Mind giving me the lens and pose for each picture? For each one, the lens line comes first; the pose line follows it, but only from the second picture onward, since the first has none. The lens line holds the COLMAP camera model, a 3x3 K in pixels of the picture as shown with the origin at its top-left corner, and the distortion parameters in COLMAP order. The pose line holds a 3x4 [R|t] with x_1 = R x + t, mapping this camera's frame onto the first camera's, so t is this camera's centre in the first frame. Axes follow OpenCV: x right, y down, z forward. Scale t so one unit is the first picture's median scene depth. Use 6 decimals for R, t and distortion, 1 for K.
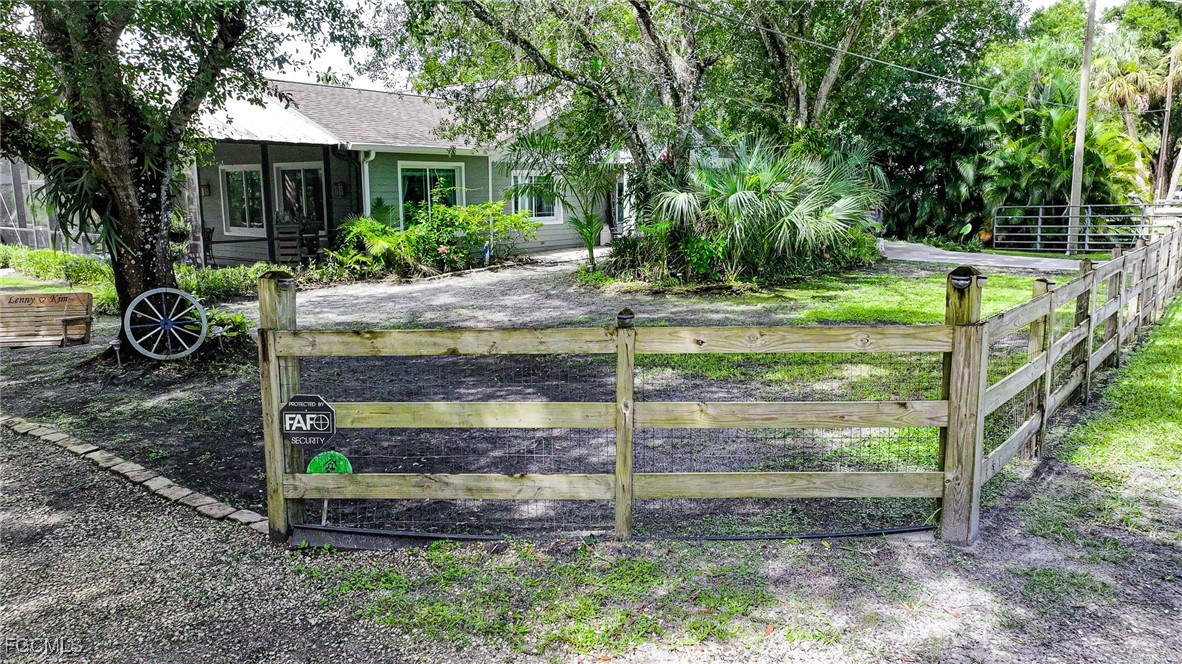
lens RADIAL K [[830.6, 0, 595.3], [0, 830.6, 330.0], [0, 0, 1]] dist [0.000002, 0.003553]
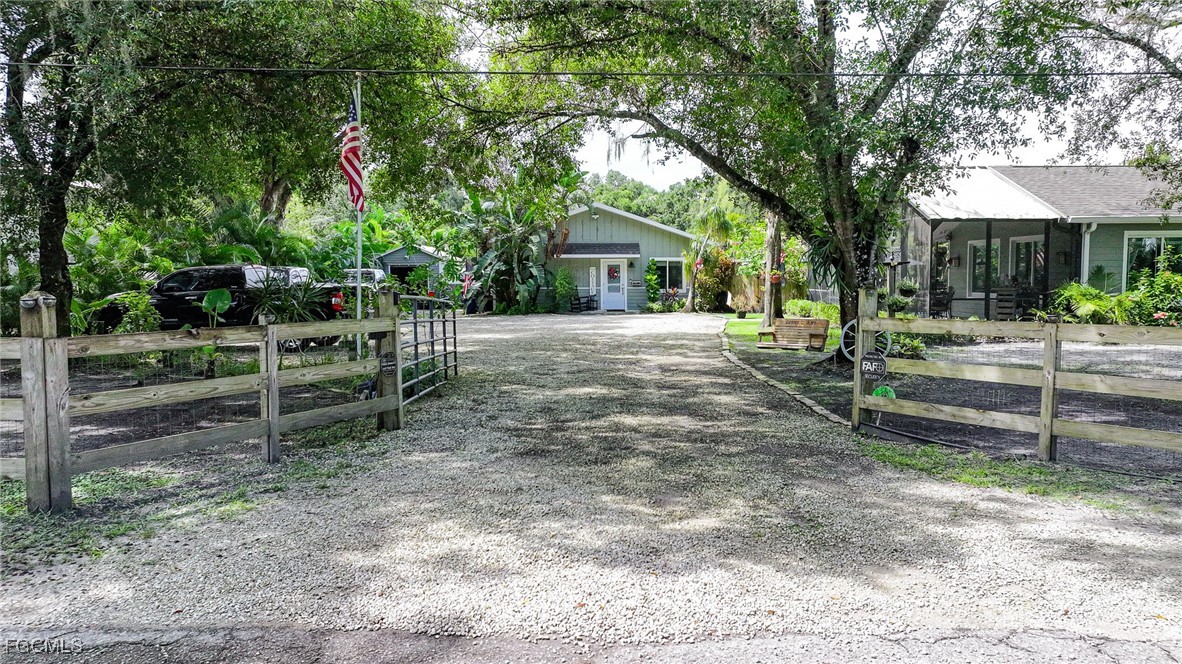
lens RADIAL K [[830.6, 0, 591.1], [0, 830.6, 330.3], [0, 0, 1]] dist [0.000002, 0.003553]
pose [[0.616712, 0.057246, -0.785105, 0.379747], [-0.131697, 0.990799, -0.031206, 0.090695], [0.776094, 0.122641, 0.618576, -0.342191]]
